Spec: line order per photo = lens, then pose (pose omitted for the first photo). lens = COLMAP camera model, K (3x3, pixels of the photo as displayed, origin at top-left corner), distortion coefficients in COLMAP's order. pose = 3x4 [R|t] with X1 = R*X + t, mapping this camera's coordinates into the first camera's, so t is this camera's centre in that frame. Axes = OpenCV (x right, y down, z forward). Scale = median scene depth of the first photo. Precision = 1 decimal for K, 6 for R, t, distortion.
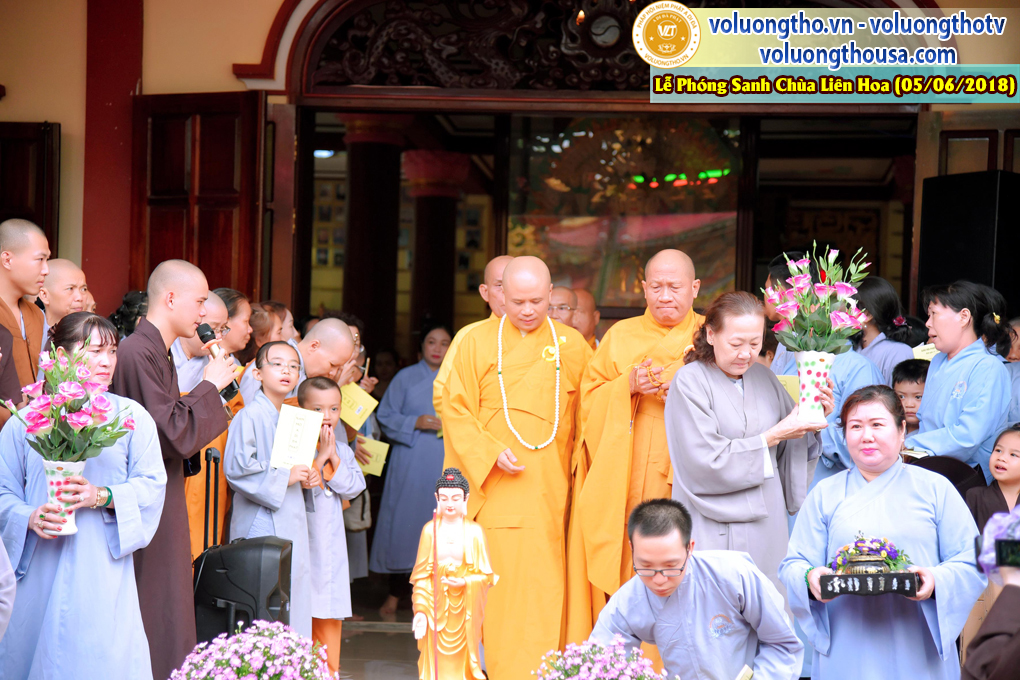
lens RADIAL K [[2418.0, 0, 510.0], [0, 2418.0, 340.0], [0, 0, 1]] dist [0.711268, 0.180220]
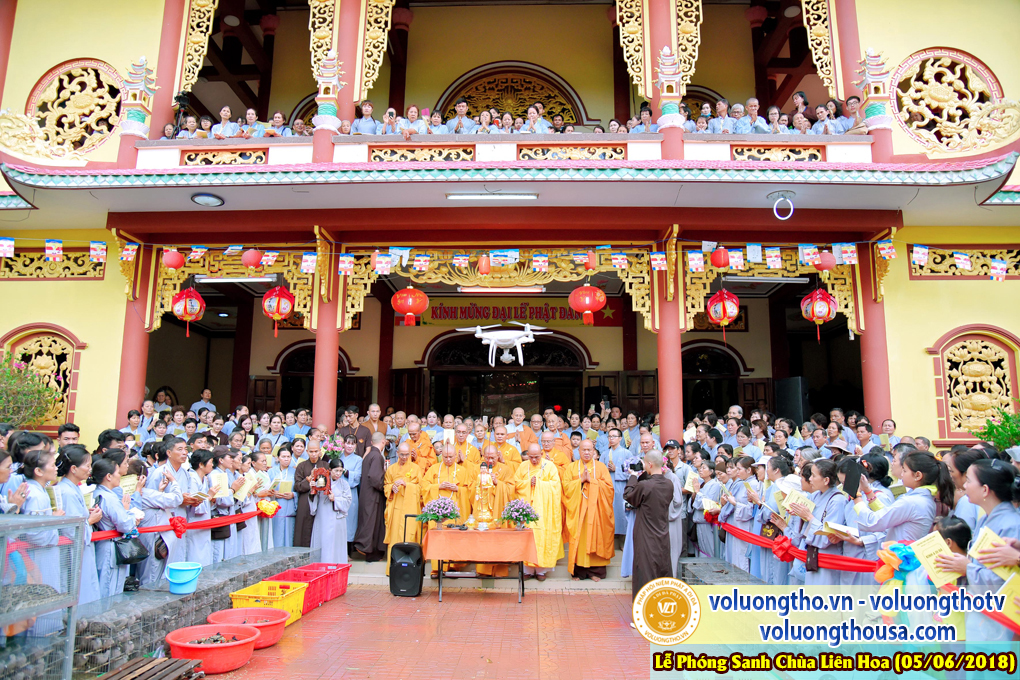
lens RADIAL K [[692.0, 0, 506.2], [0, 692.0, 350.1], [0, 0, 1]] dist [-0.108403, 0.070913]
pose [[0.998478, -0.009643, 0.054299, -0.023565], [0.015329, 0.994323, -0.105290, -0.008019], [-0.052975, 0.105962, 0.992958, -0.131849]]
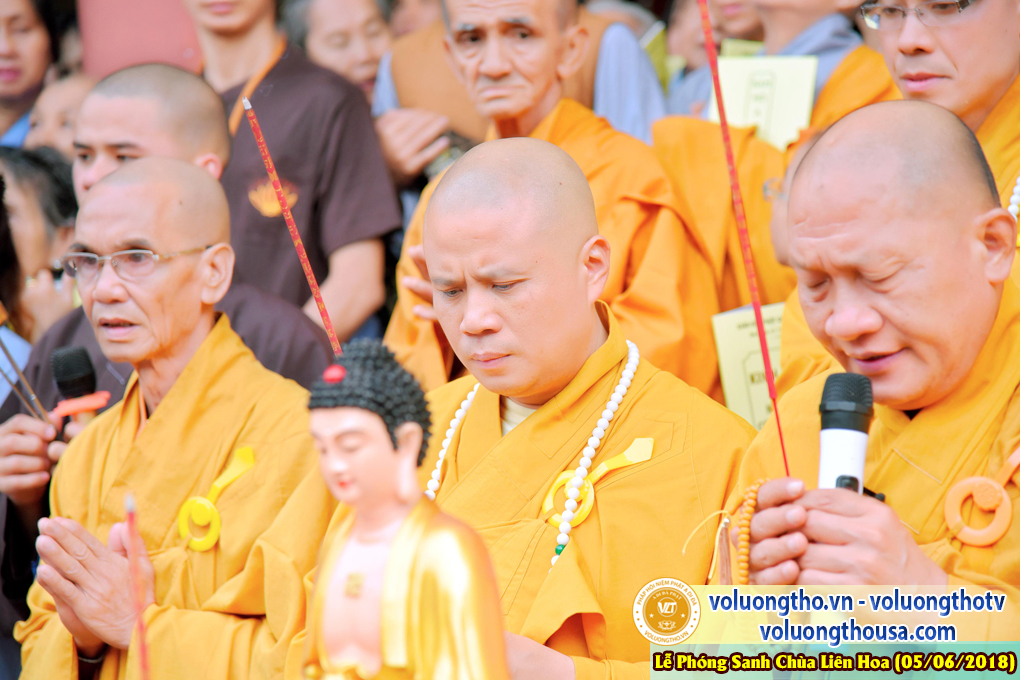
lens RADIAL K [[3263.5, 0, 510.0], [0, 3263.5, 340.0], [0, 0, 1]] dist [1.136616, 1.165553]
pose [[0.797072, -0.066581, -0.600203, 0.112333], [0.091073, 0.995789, 0.010481, 0.024013], [0.596978, -0.063016, 0.799779, 0.331446]]
